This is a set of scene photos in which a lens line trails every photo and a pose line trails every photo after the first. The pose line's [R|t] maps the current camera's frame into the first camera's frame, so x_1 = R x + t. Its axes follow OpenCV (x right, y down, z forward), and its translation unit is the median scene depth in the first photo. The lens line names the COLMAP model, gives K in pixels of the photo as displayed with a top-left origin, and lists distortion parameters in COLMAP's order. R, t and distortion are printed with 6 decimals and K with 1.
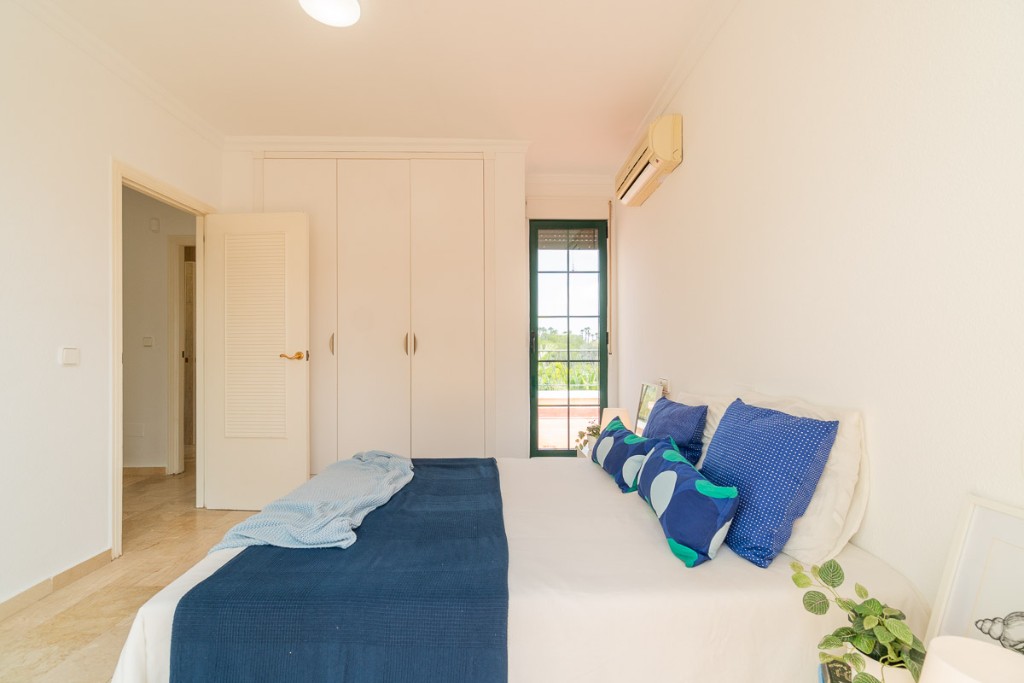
lens RADIAL K [[442.5, 0, 509.8], [0, 442.5, 350.8], [0, 0, 1]] dist [-0.007200, -0.000610]
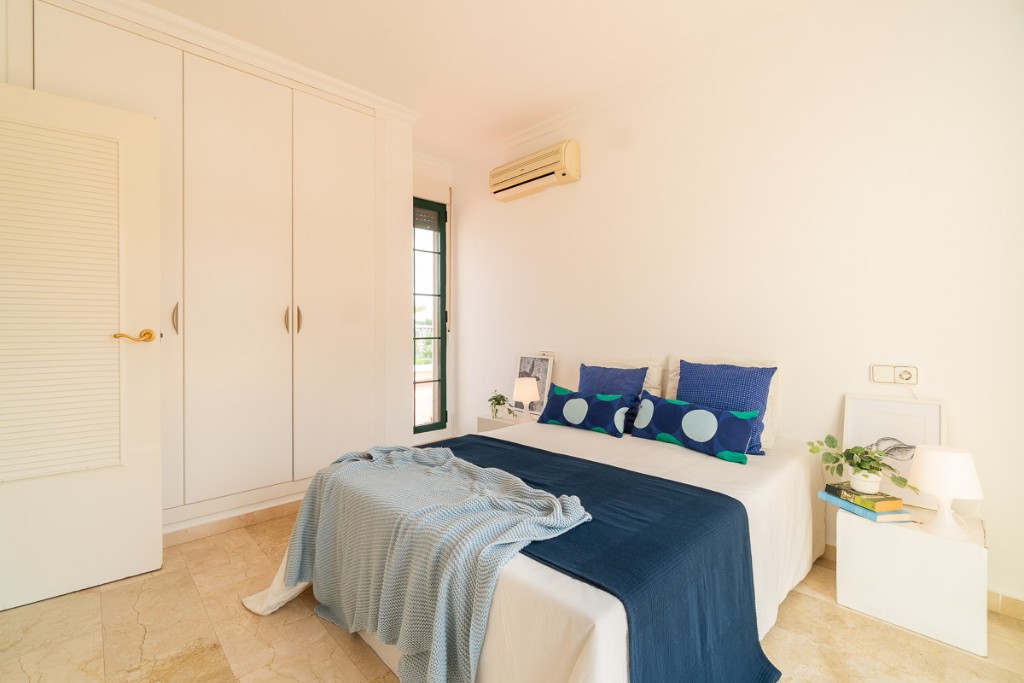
lens RADIAL K [[442.5, 0, 505.9], [0, 442.5, 331.3], [0, 0, 1]] dist [-0.007200, -0.000610]
pose [[0.743291, -0.003907, 0.668956, -0.415257], [0.000719, 0.999987, 0.005042, 0.001799], [-0.668967, -0.003267, 0.743285, 0.128556]]
